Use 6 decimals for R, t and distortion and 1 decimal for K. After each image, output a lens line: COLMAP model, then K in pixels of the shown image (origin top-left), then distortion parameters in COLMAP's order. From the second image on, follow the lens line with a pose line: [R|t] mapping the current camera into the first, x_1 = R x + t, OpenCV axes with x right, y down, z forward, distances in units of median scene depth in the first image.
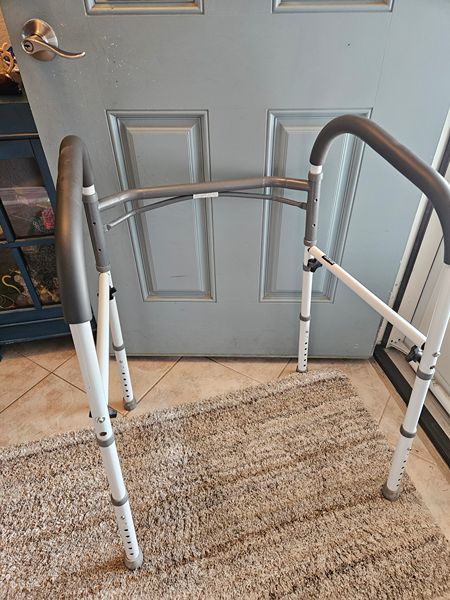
lens RADIAL K [[413.8, 0, 227.9], [0, 413.8, 308.2], [0, 0, 1]] dist [0.001436, -0.047502]
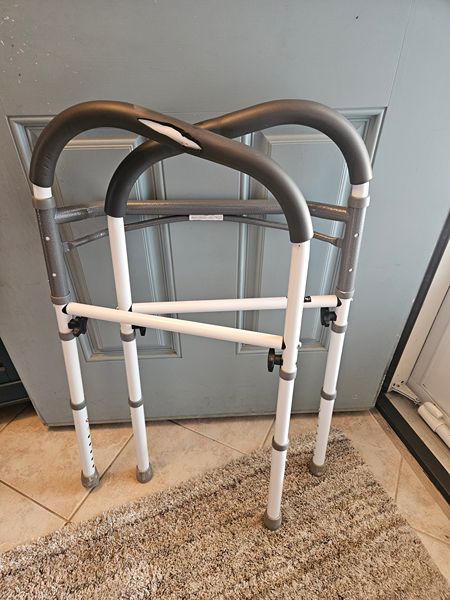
lens RADIAL K [[406.7, 0, 225.0], [0, 406.7, 300.0], [0, 0, 1]] dist [-0.002762, -0.033698]
pose [[0.993786, -0.057699, 0.095182, -0.014285], [0.059202, 0.998161, -0.013038, -0.118435], [-0.094254, 0.018592, 0.995375, 0.246777]]
